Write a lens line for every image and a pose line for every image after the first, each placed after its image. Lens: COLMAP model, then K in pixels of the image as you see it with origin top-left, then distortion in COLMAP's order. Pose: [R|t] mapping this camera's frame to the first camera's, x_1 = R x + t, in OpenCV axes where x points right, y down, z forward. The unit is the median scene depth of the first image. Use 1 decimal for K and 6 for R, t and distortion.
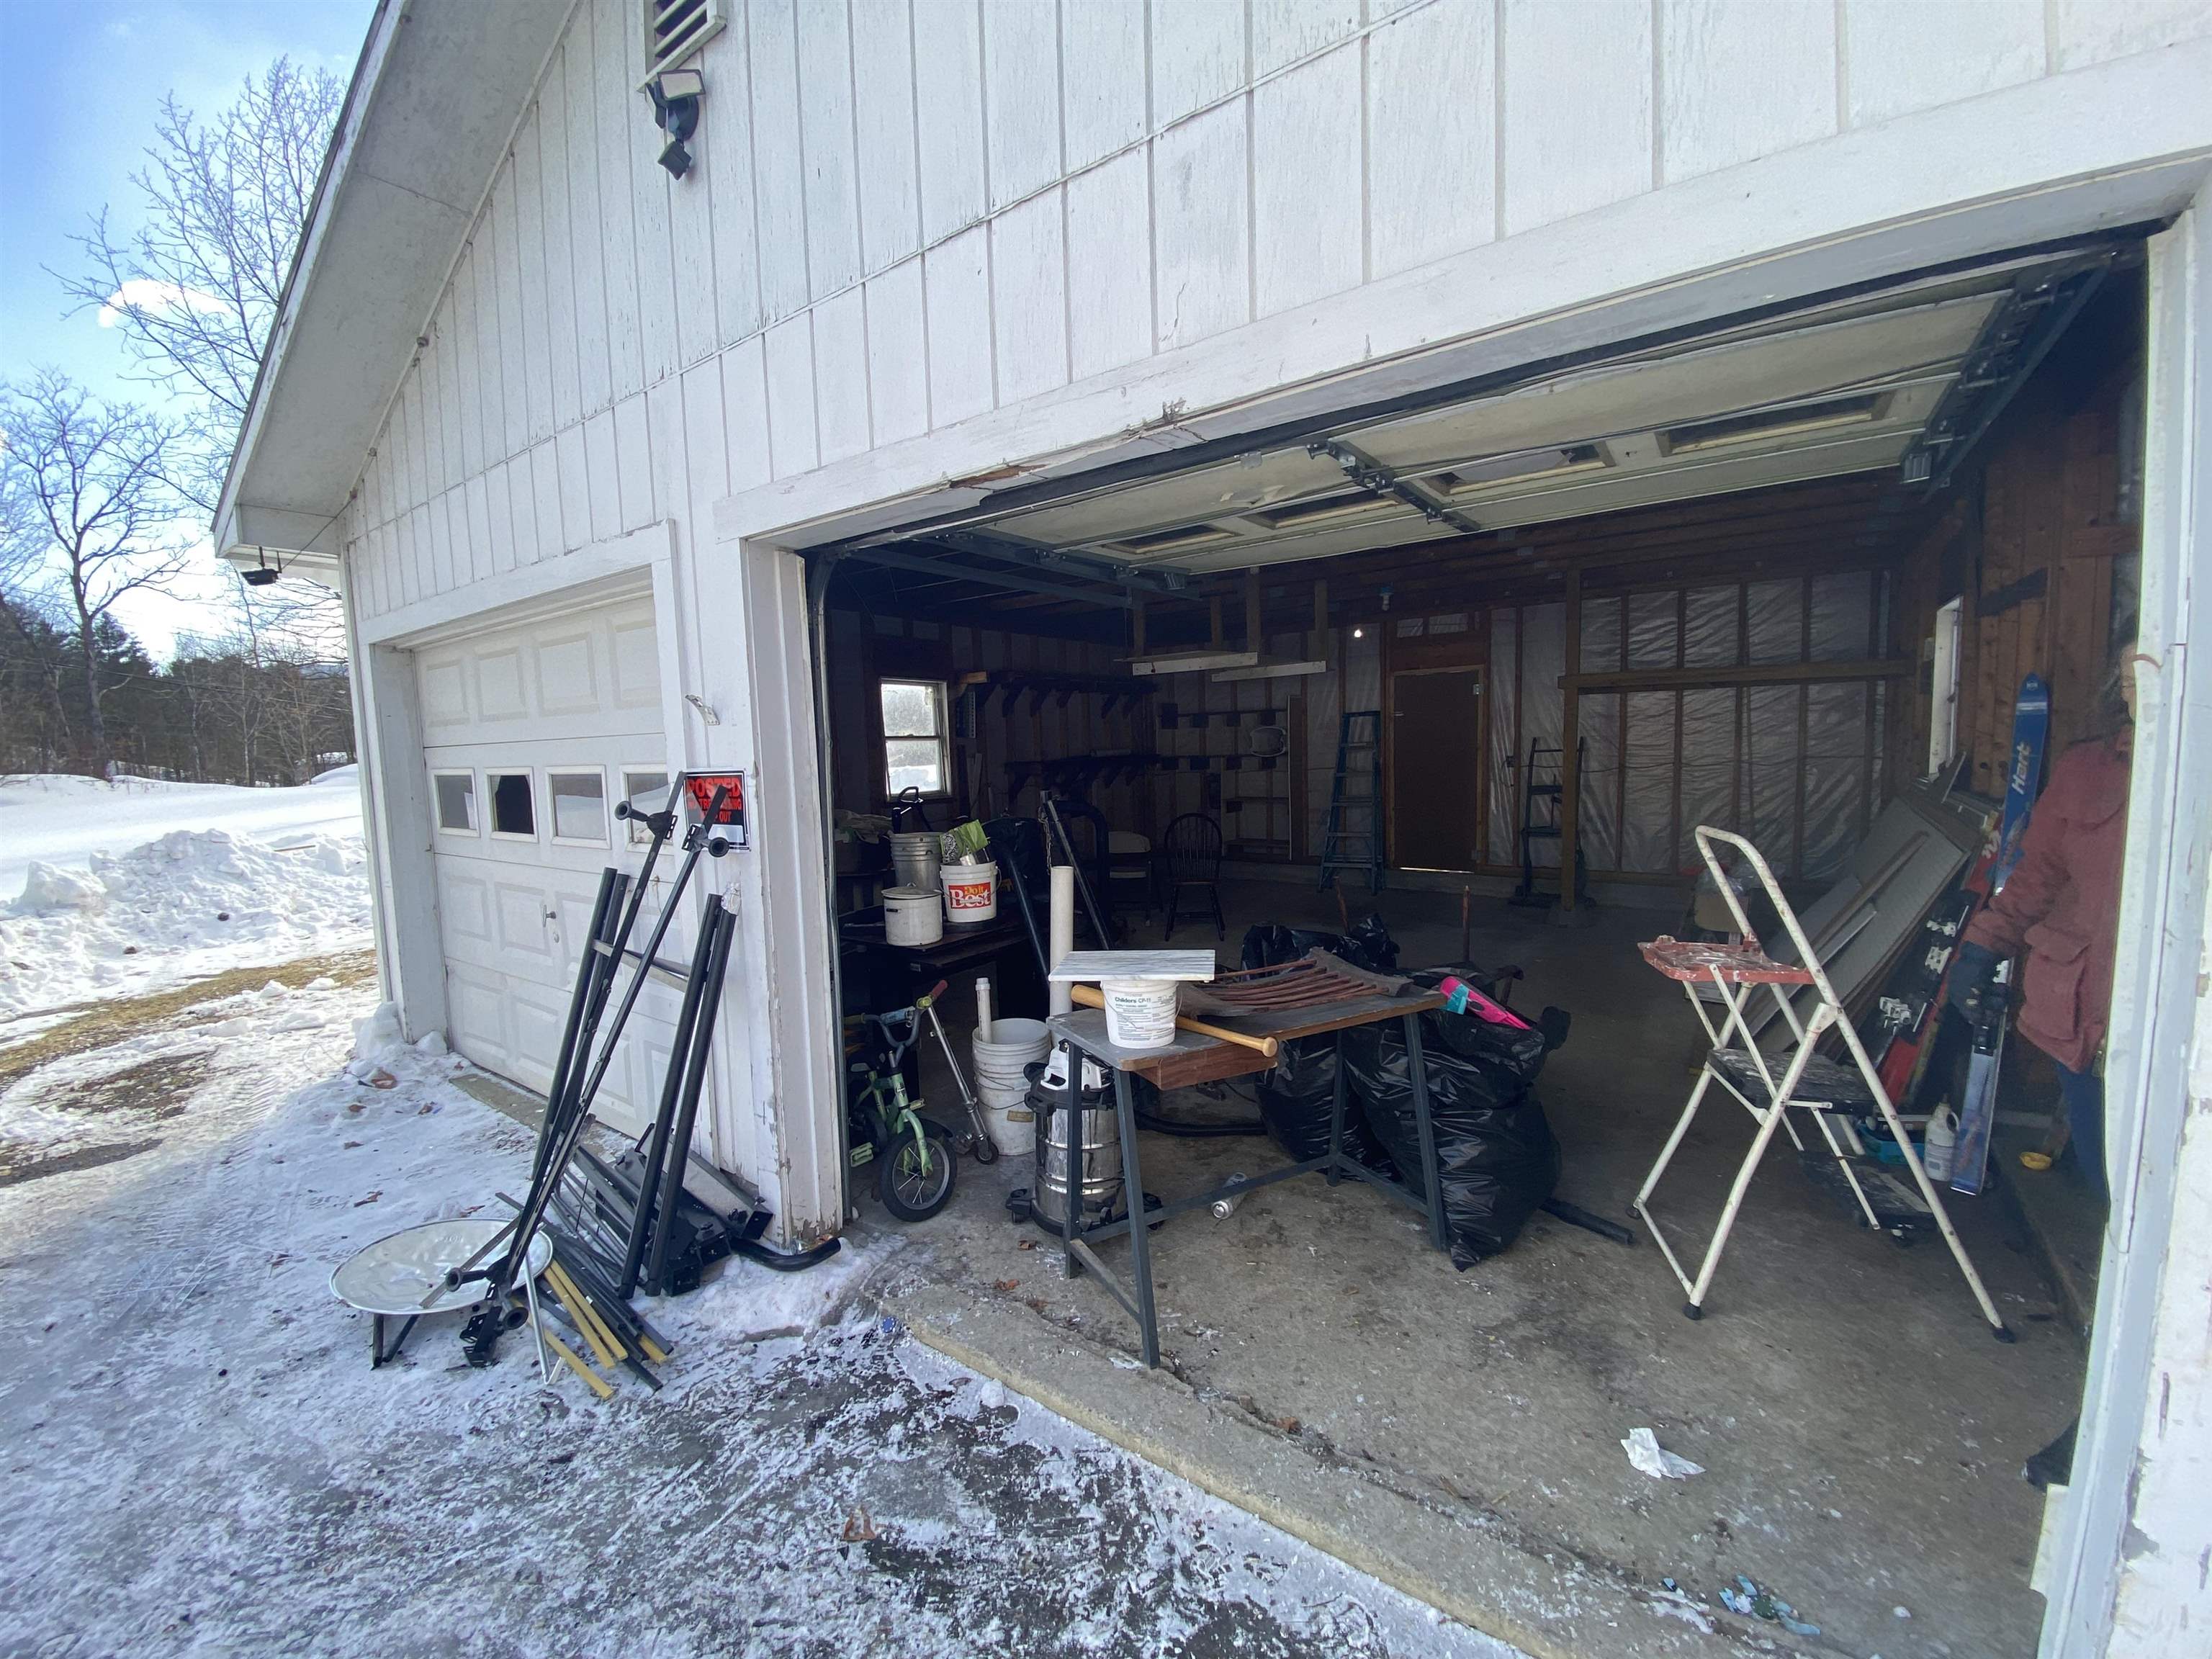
lens RADIAL K [[894.4, 0, 1098.7], [0, 894.4, 825.4], [0, 0, 1]] dist [0.004957, -0.011802]
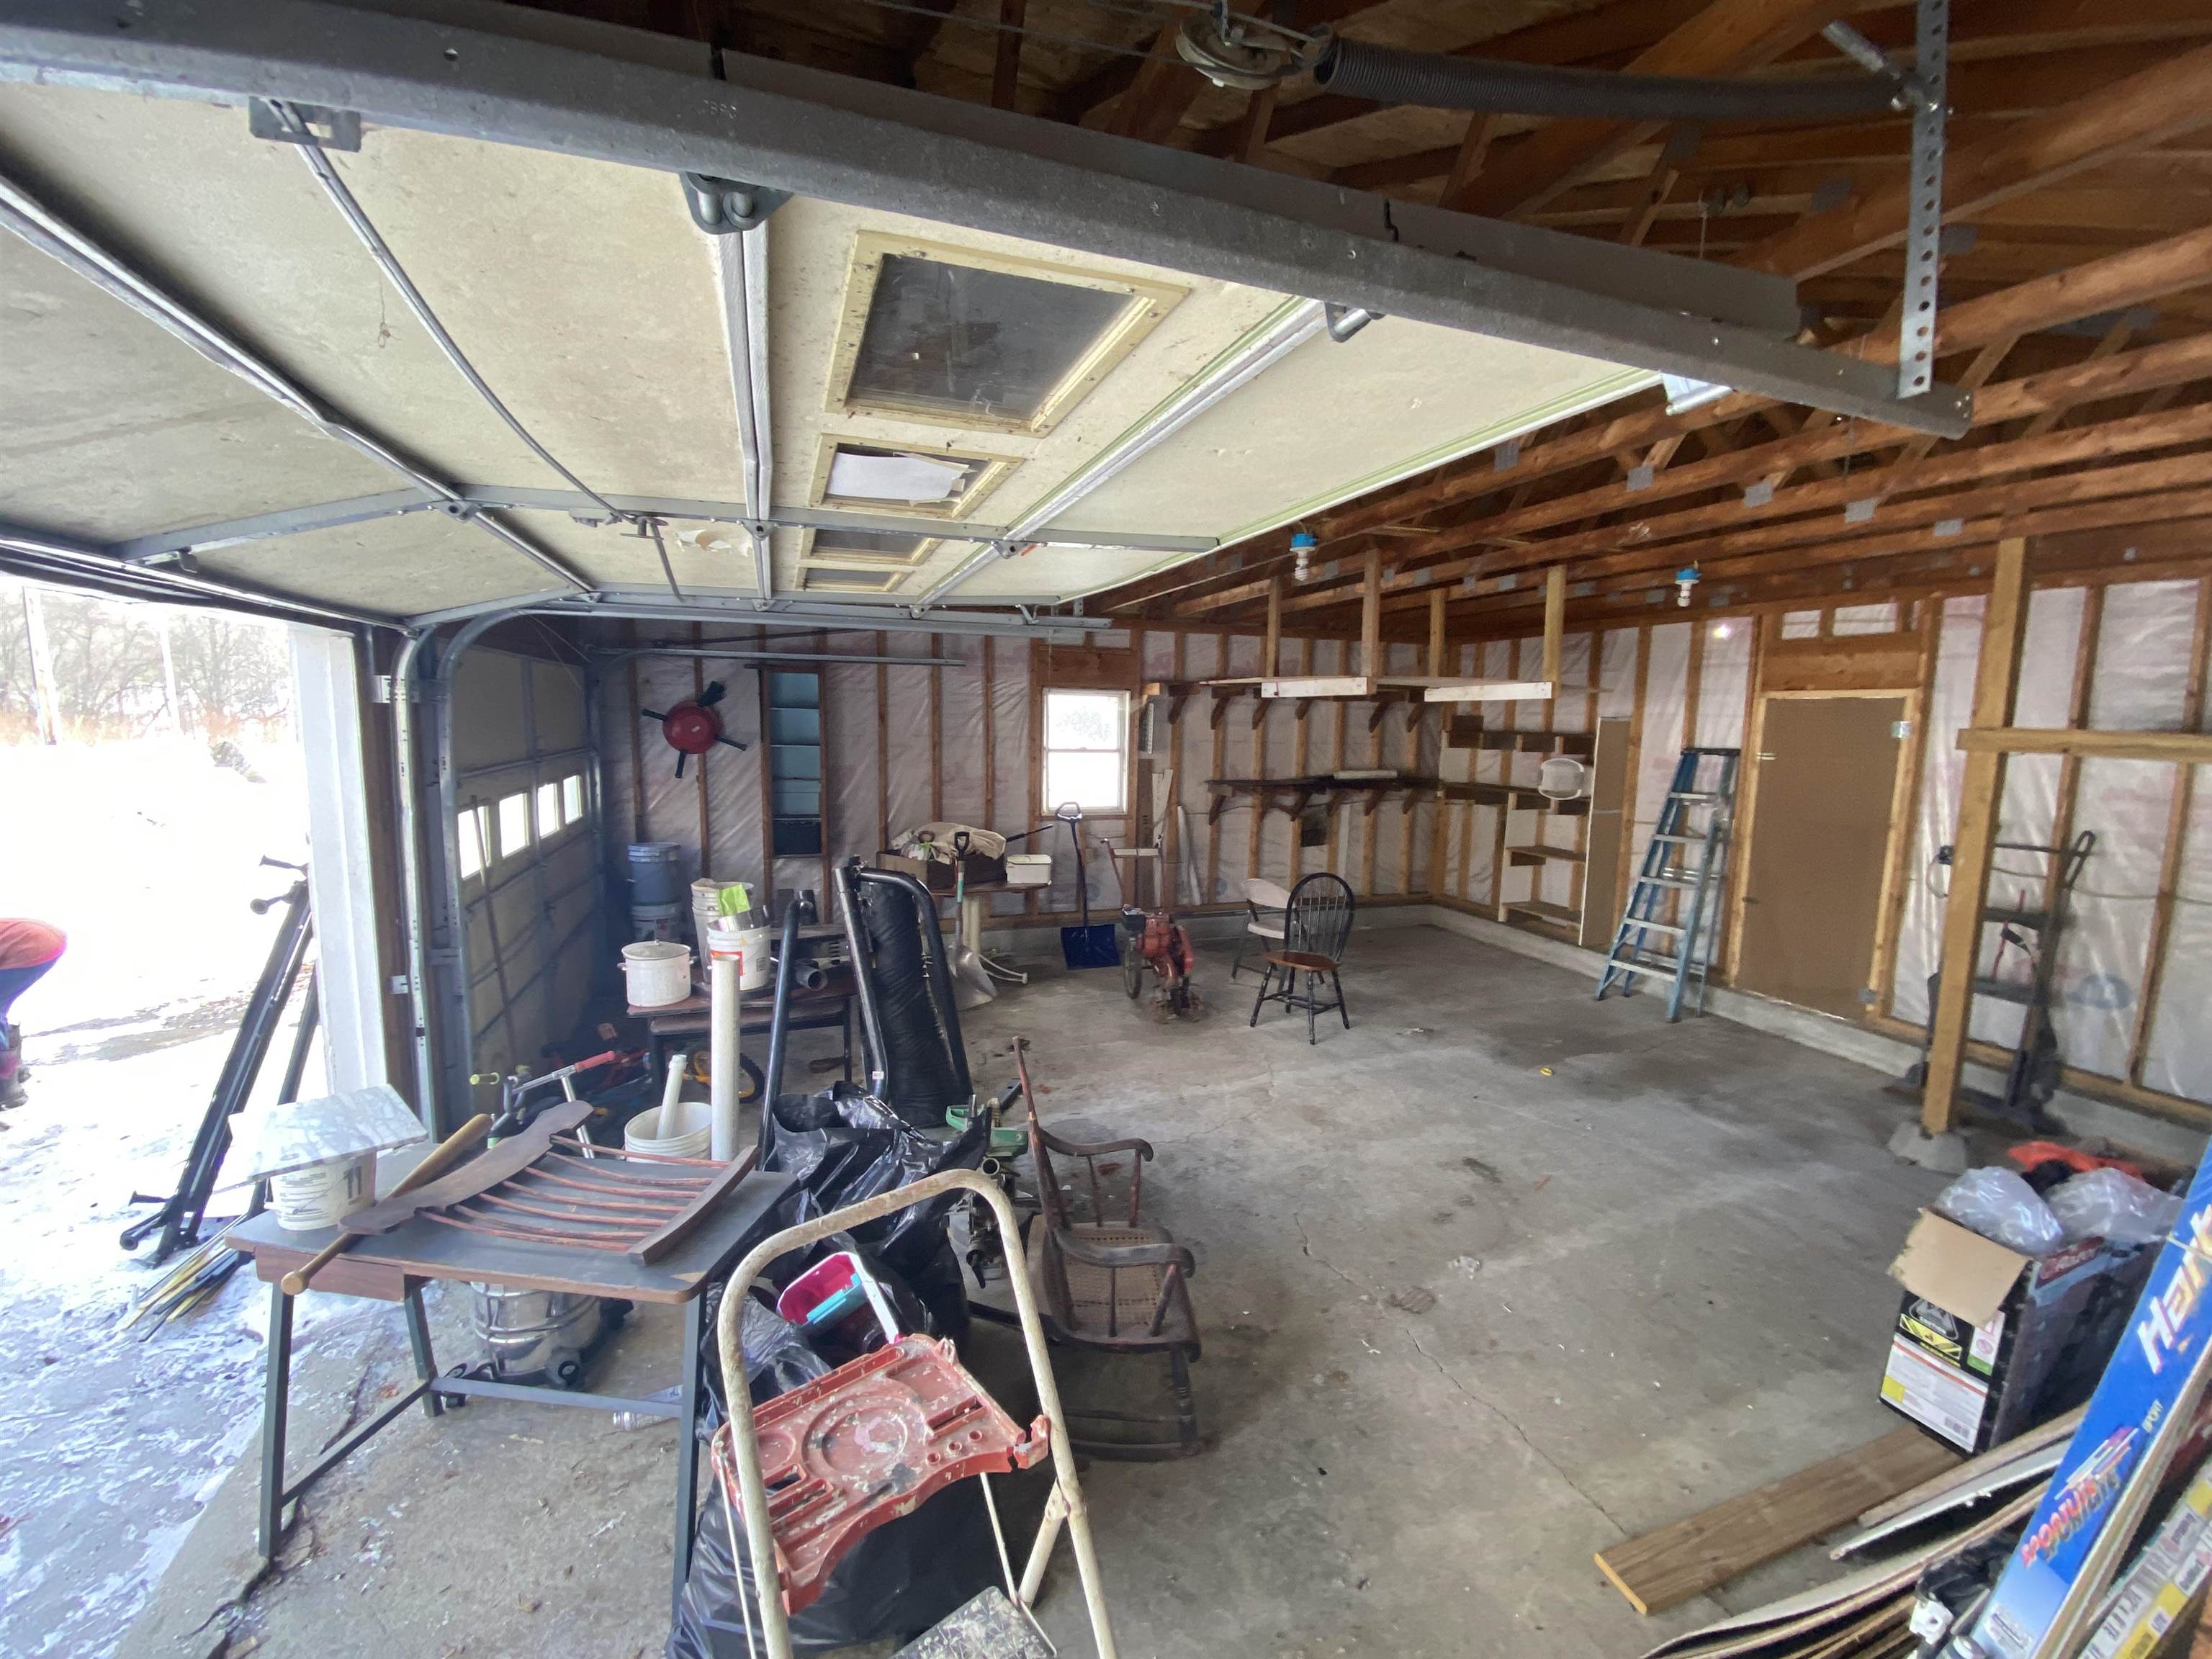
lens RADIAL K [[894.4, 0, 1087.1], [0, 894.4, 816.7], [0, 0, 1]] dist [0.004957, -0.011802]
pose [[0.824192, 0.108272, -0.555864, 0.896139], [-0.093890, 0.994094, 0.054418, -0.213091], [0.558473, 0.007339, 0.829490, 0.554133]]
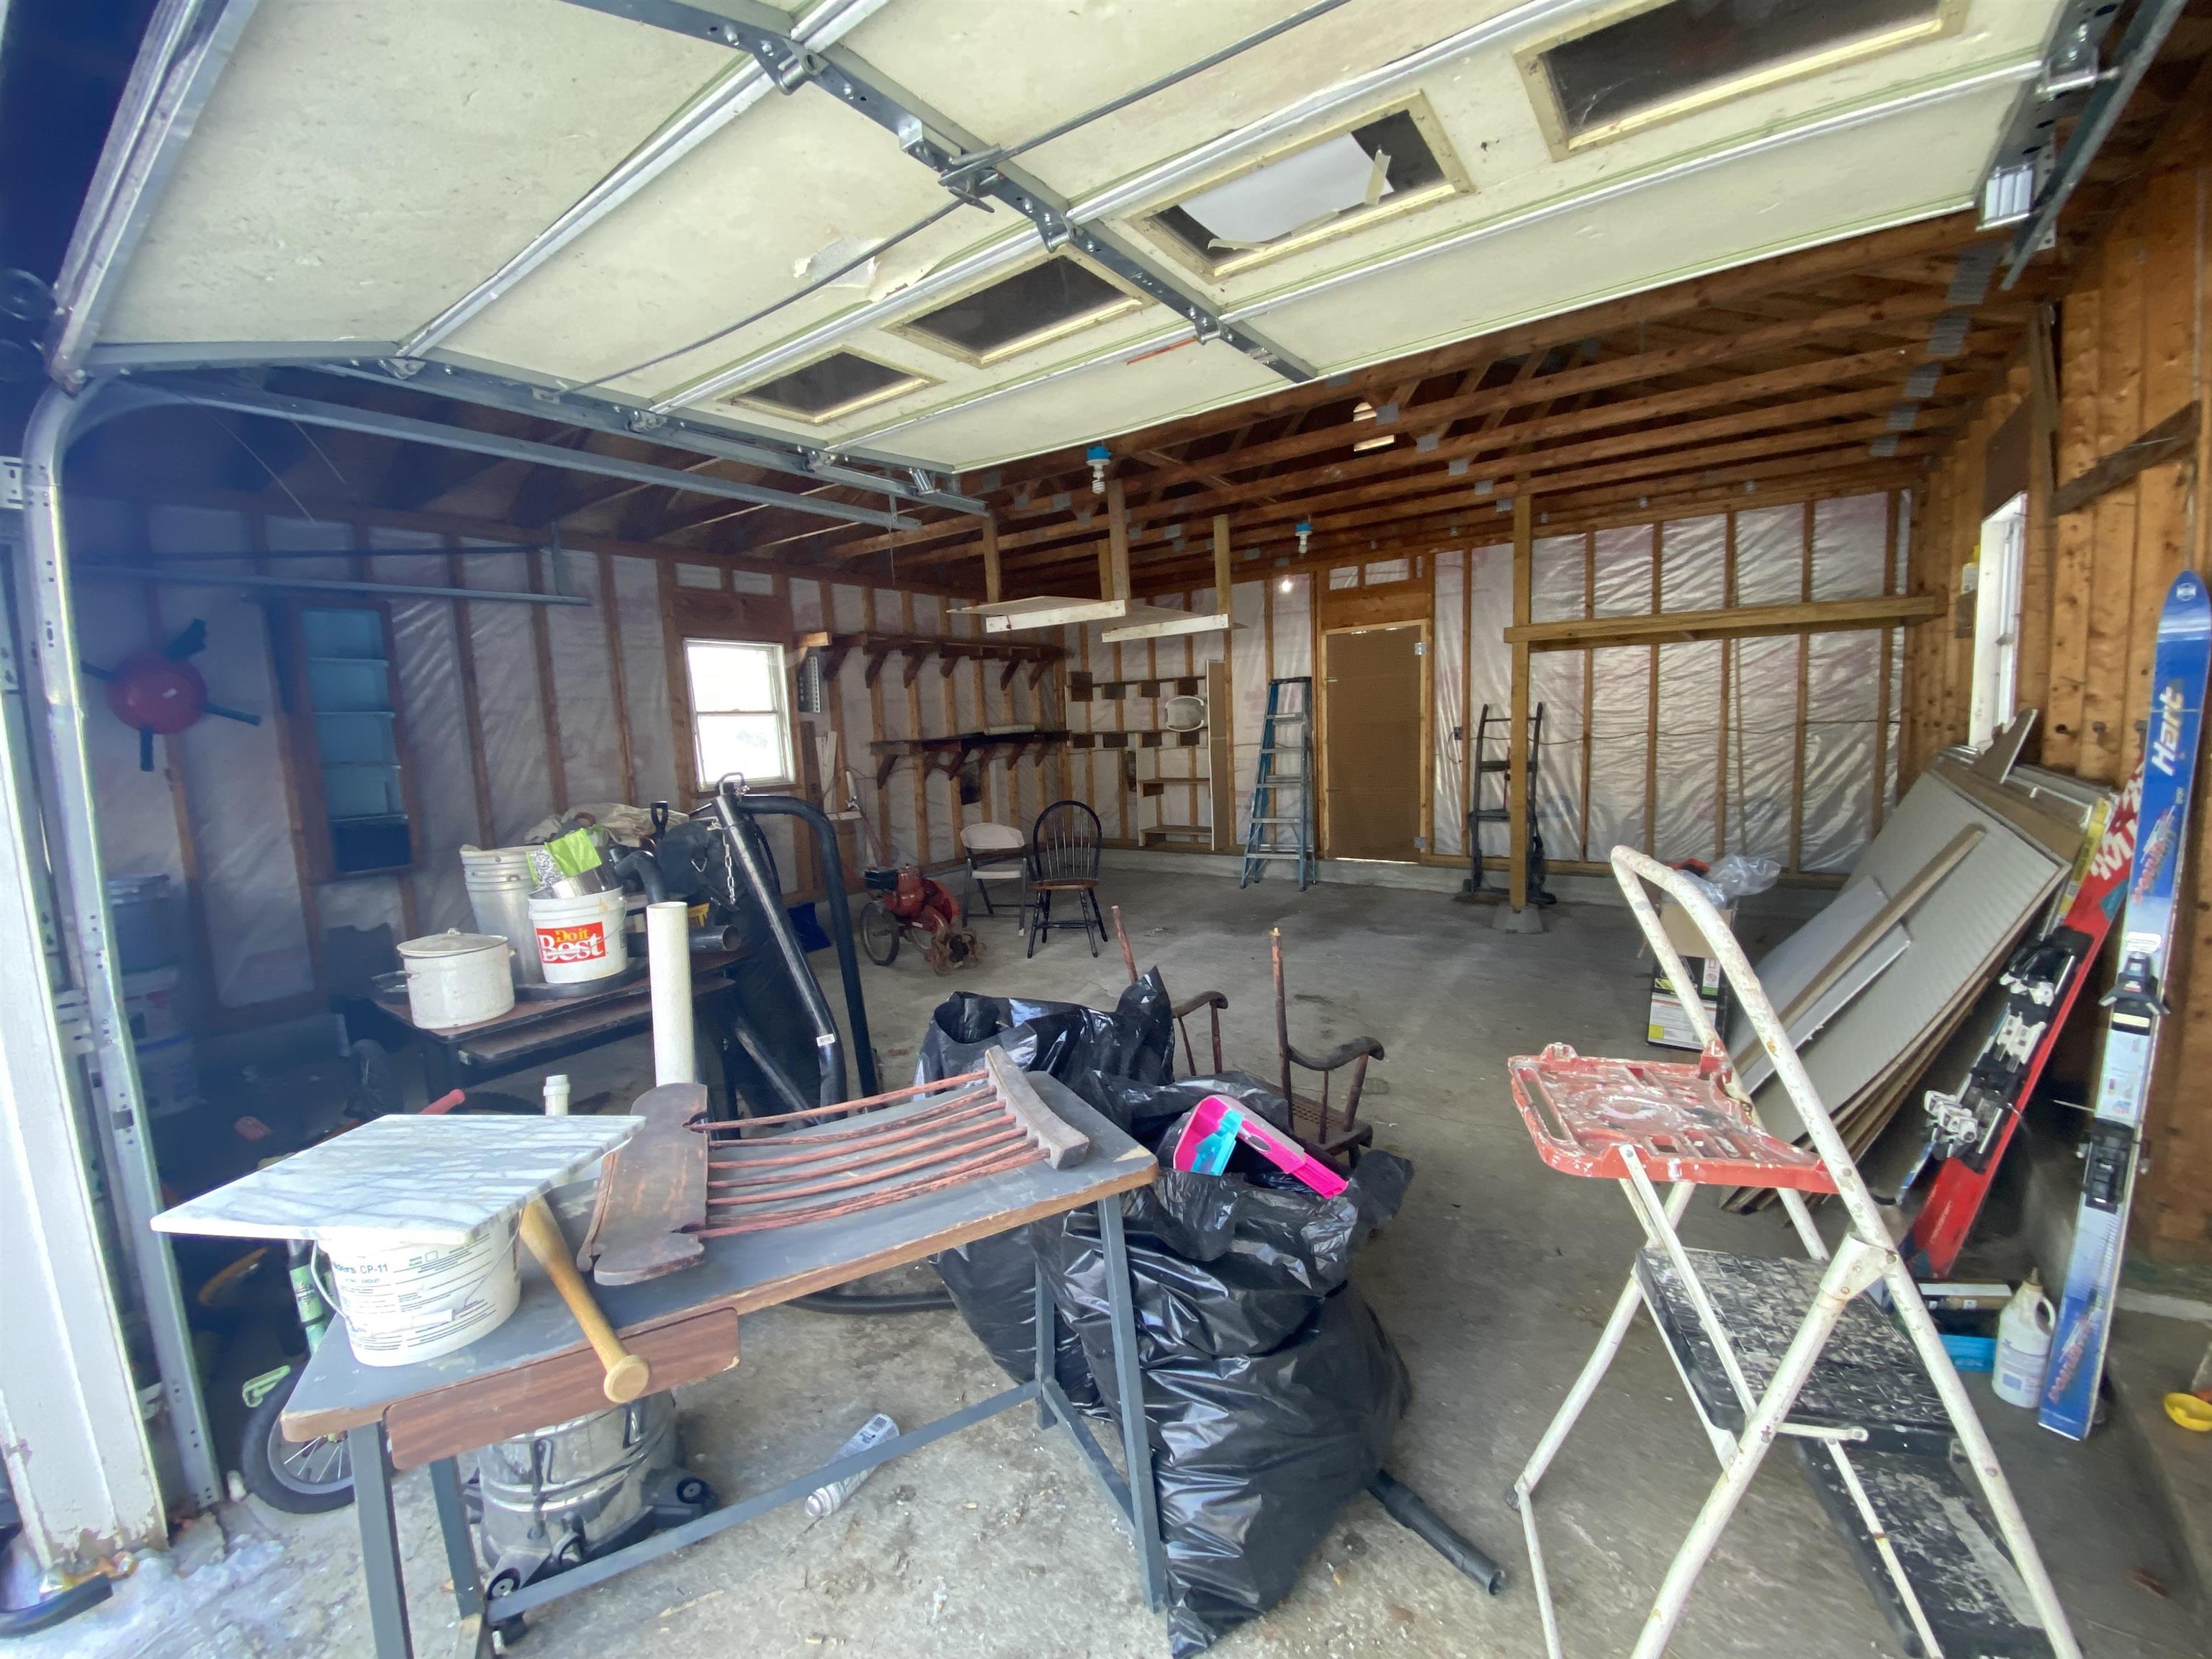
lens RADIAL K [[894.4, 0, 1102.2], [0, 894.4, 826.3], [0, 0, 1]] dist [0.004957, -0.011802]
pose [[0.999888, -0.014013, 0.005327, 0.330925], [0.013873, 0.999580, 0.025462, -0.026551], [-0.005682, -0.025385, 0.999662, 0.429470]]
